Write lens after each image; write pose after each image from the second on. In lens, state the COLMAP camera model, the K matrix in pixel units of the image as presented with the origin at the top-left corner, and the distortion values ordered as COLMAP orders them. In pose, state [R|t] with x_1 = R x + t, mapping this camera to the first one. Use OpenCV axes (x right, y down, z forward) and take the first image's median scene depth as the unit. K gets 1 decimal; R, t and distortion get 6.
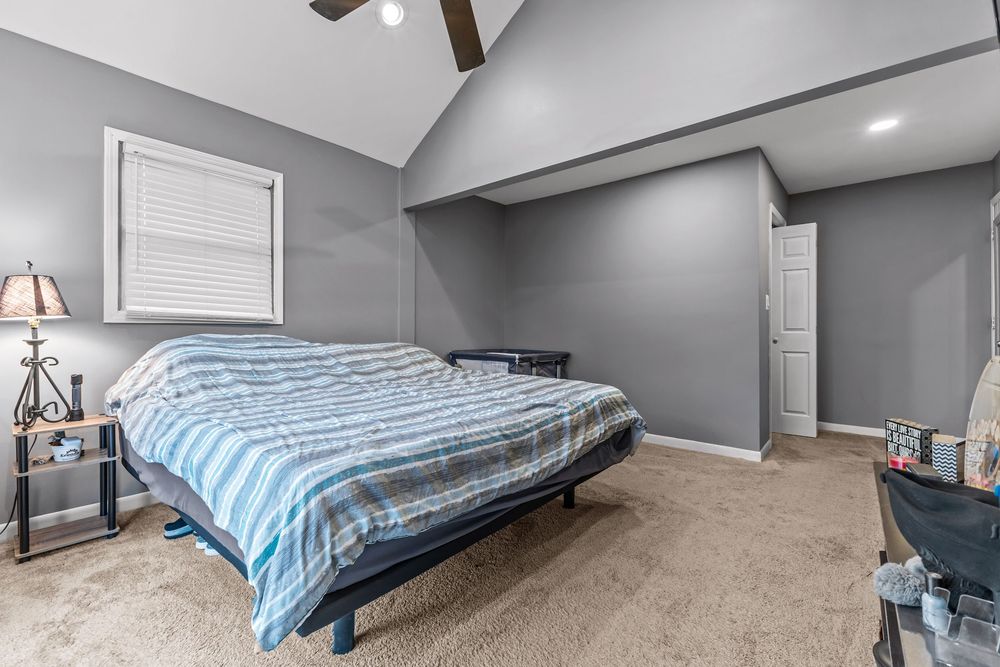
lens RADIAL K [[425.9, 0, 494.6], [0, 425.9, 336.0], [0, 0, 1]] dist [0.000924, 0.000048]
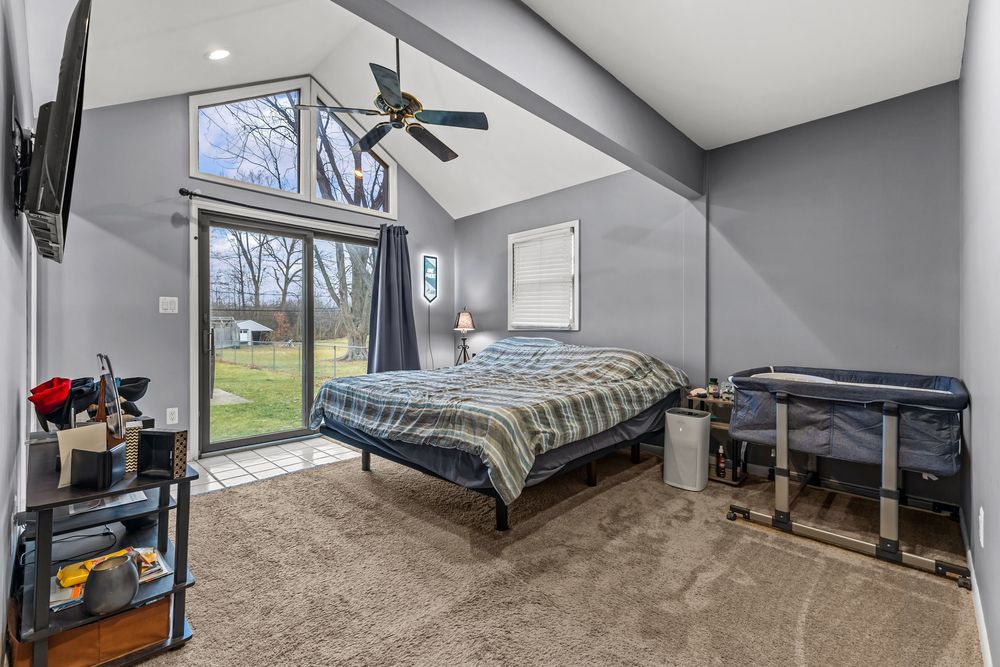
lens RADIAL K [[425.9, 0, 494.6], [0, 425.9, 336.0], [0, 0, 1]] dist [0.000924, 0.000048]
pose [[-0.068454, 0.009934, -0.997605, 1.102342], [-0.014842, 0.999830, 0.010975, -0.027845], [0.997544, 0.015558, -0.068294, 1.053910]]
